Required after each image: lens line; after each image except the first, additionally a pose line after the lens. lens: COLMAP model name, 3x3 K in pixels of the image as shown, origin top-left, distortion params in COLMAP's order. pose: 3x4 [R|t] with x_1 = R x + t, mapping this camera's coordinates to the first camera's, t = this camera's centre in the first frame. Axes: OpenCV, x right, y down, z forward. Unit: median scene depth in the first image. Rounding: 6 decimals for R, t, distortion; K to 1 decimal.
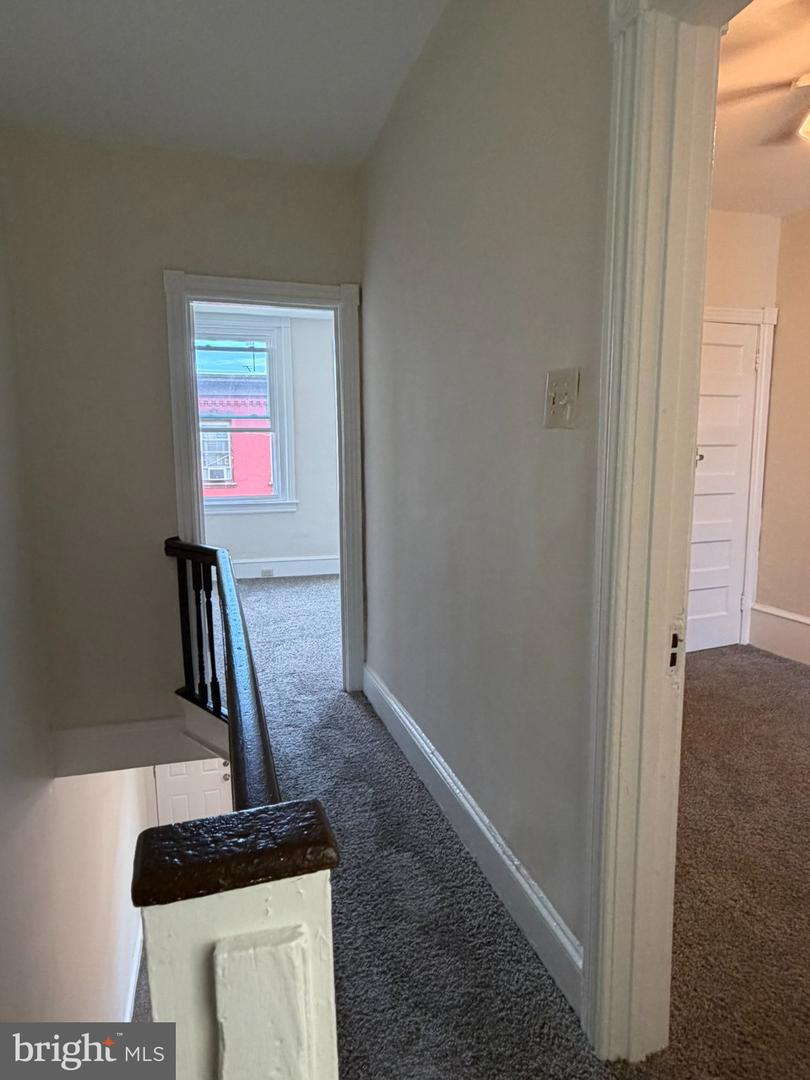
lens RADIAL K [[641.6, 0, 399.6], [0, 641.6, 540.6], [0, 0, 1]] dist [0.000824, 0.002021]
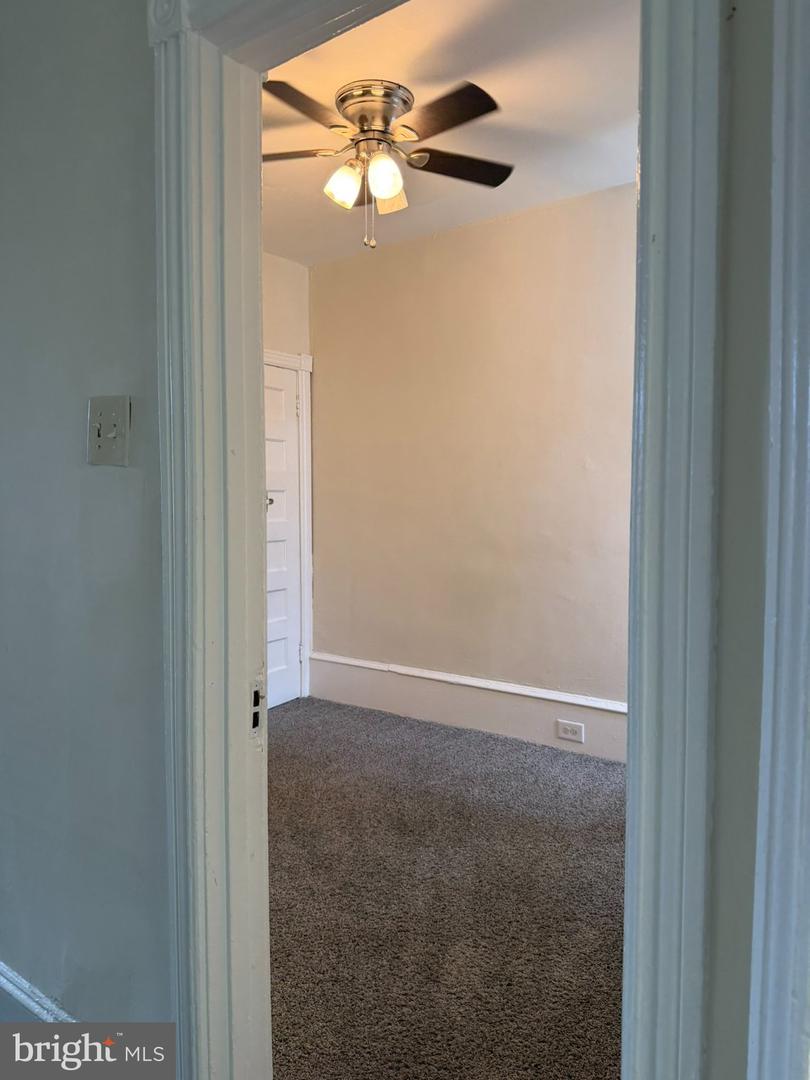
lens RADIAL K [[748.9, 0, 405.3], [0, 748.9, 542.1], [0, 0, 1]] dist [0.095687, -0.131664]
pose [[0.797570, -0.027403, 0.602604, -0.030060], [0.073867, 0.995886, -0.052479, 0.003150], [-0.598687, 0.086368, 0.796313, -0.006575]]
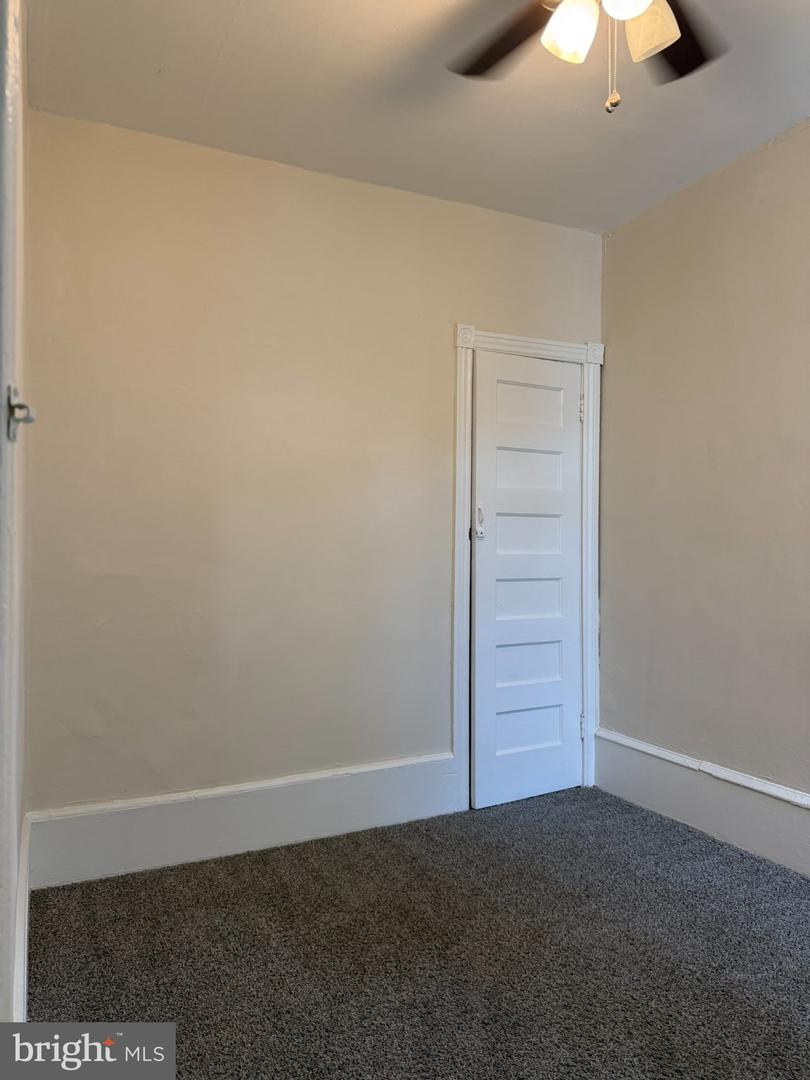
lens RADIAL K [[763.5, 0, 406.0], [0, 763.5, 544.1], [0, 0, 1]] dist [0.096232, -0.118002]
pose [[0.983886, 0.010513, 0.178485, 0.370915], [0.014287, 0.990455, -0.137095, 0.013864], [-0.178223, 0.137436, 0.974345, 0.312939]]
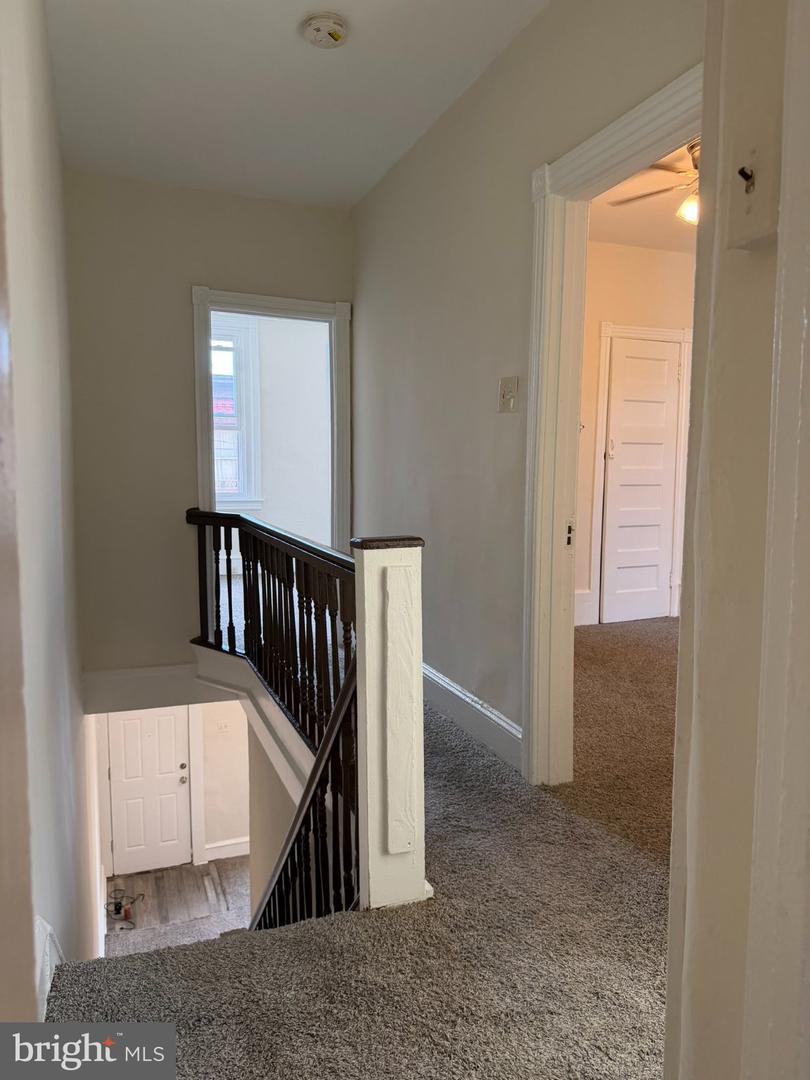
lens RADIAL K [[748.9, 0, 405.3], [0, 748.9, 542.1], [0, 0, 1]] dist [0.095687, -0.131664]
pose [[0.995960, 0.006068, 0.089589, -0.136278], [-0.002646, 0.999264, -0.038267, 0.172811], [-0.089755, 0.037876, 0.995243, -0.661996]]
